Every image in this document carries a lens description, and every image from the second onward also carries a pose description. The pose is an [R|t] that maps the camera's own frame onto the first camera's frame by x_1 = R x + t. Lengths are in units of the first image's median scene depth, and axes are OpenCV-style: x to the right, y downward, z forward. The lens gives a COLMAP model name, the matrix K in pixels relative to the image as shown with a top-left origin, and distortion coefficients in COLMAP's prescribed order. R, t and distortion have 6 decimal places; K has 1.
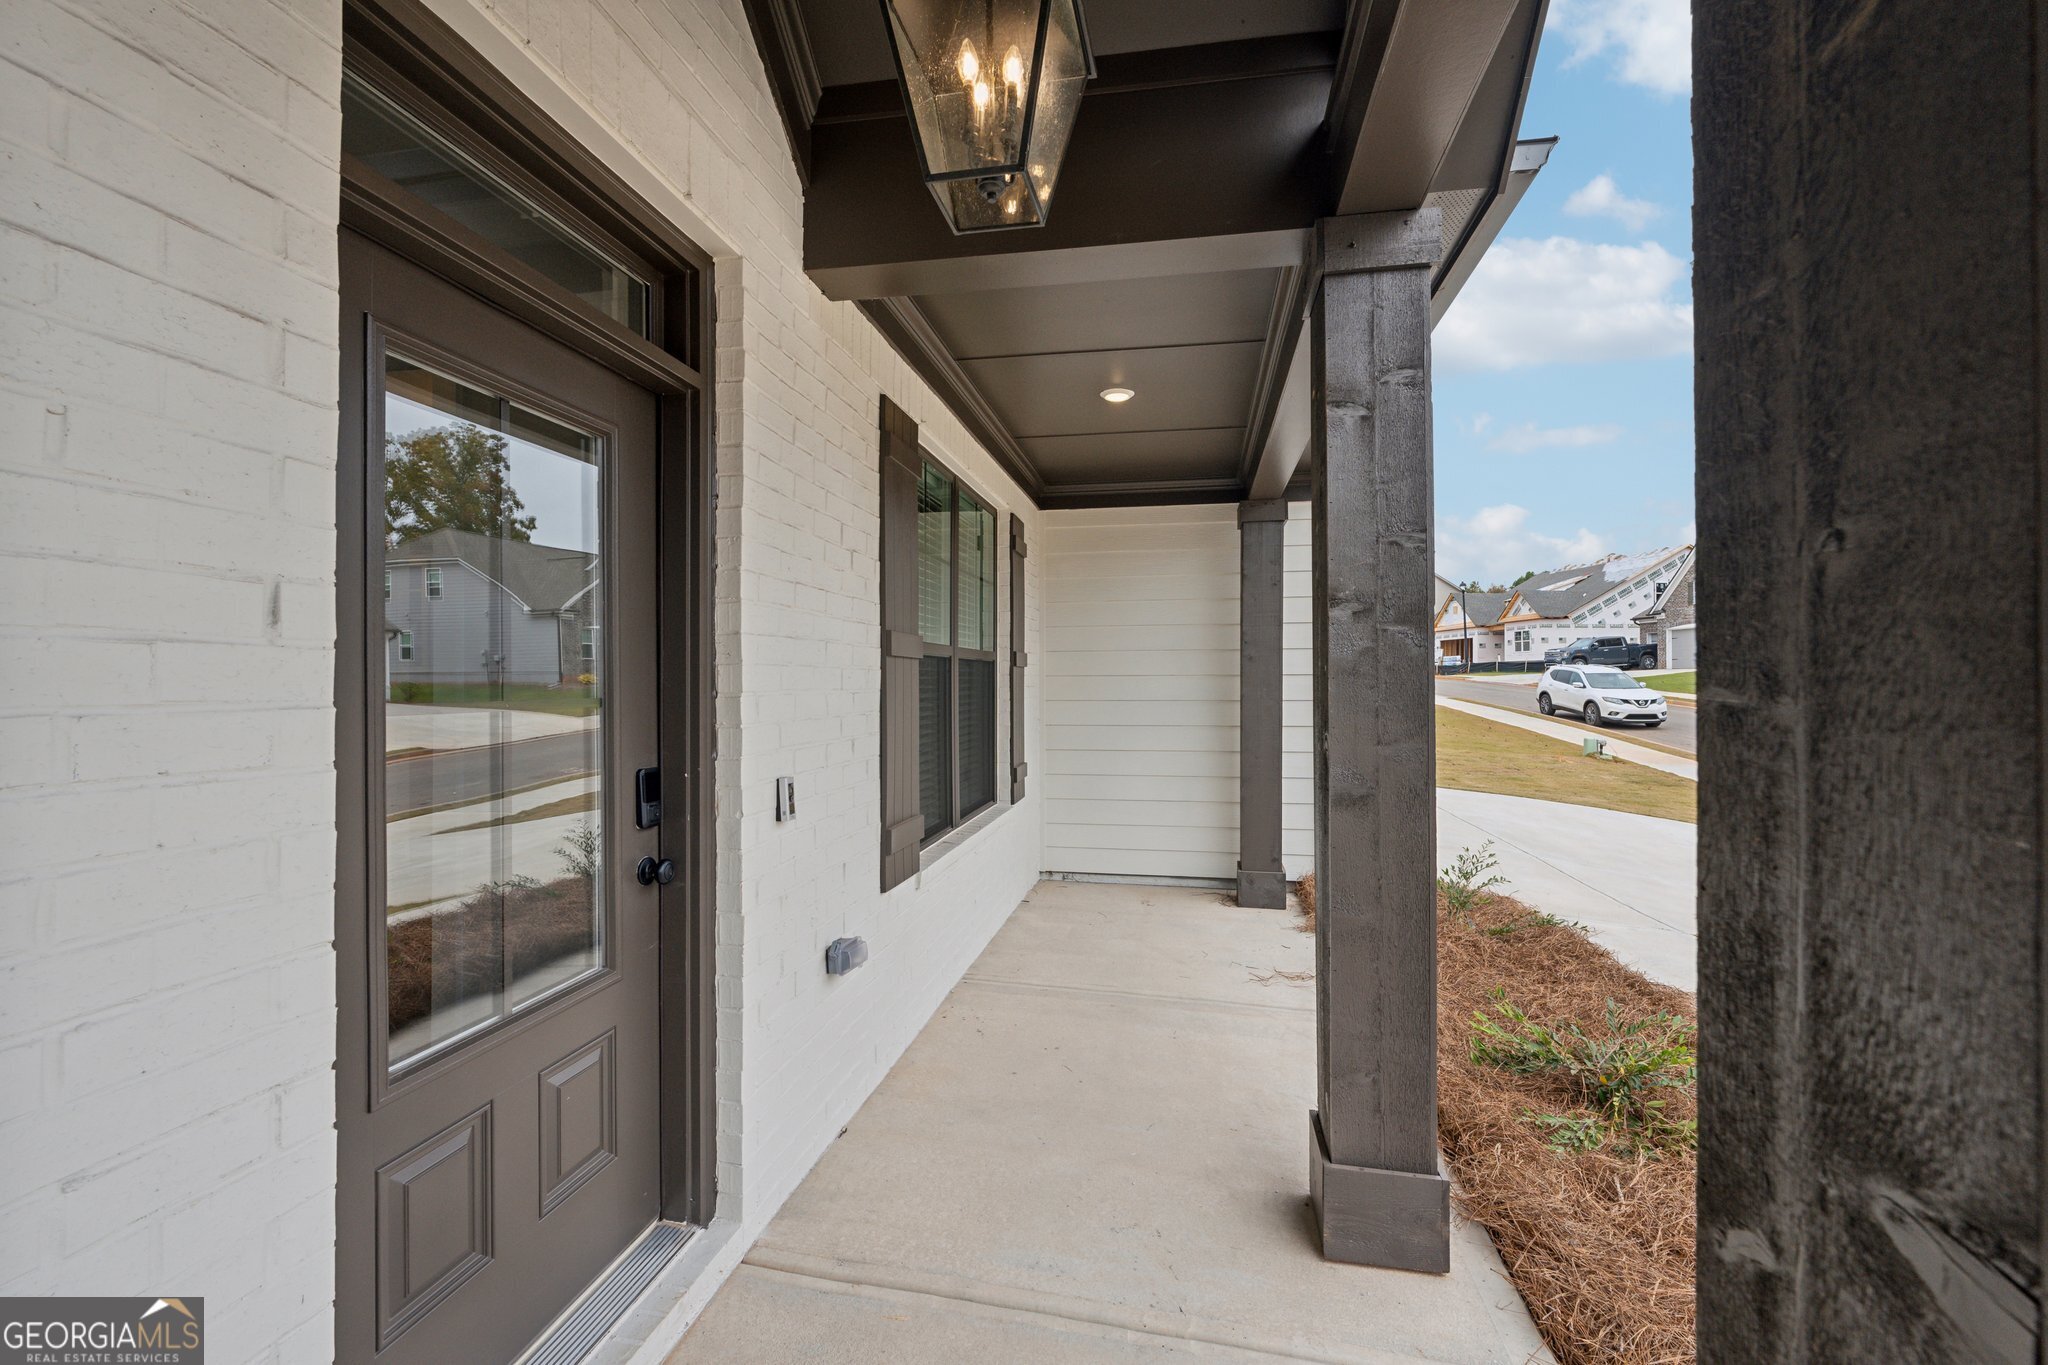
lens RADIAL K [[852.5, 0, 1037.0], [0, 852.5, 686.2], [0, 0, 1]] dist [-0.002104, -0.000591]
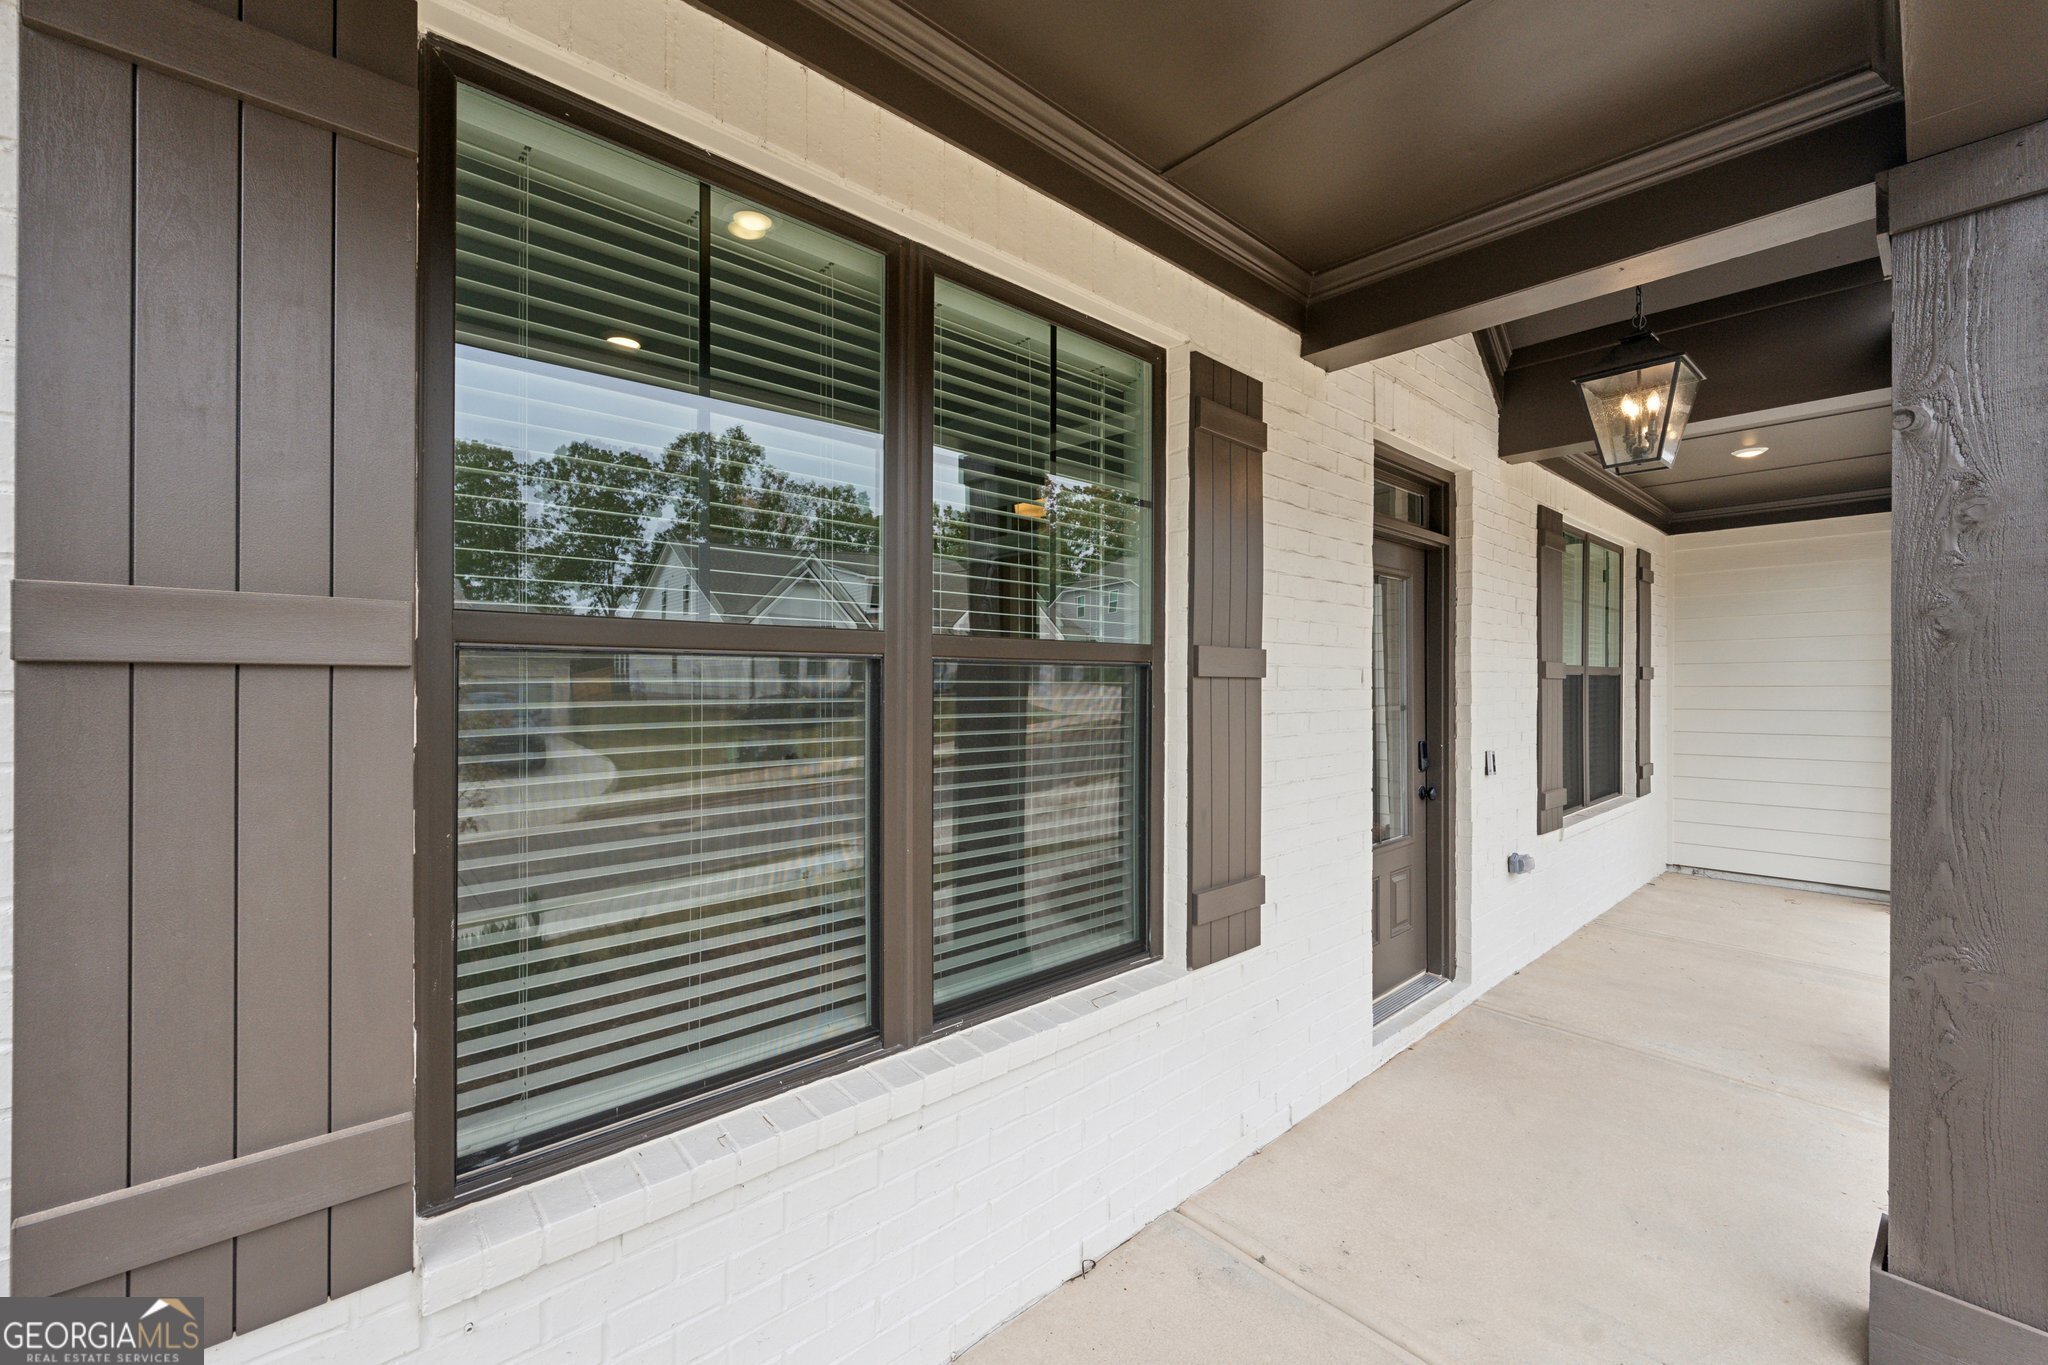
lens RADIAL K [[852.5, 0, 1037.0], [0, 852.5, 686.2], [0, 0, 1]] dist [-0.002104, -0.000591]
pose [[0.806226, 0.003615, -0.591597, -0.004280], [-0.004351, 0.999991, 0.000182, -0.014799], [0.591592, 0.002427, 0.806234, -0.600984]]
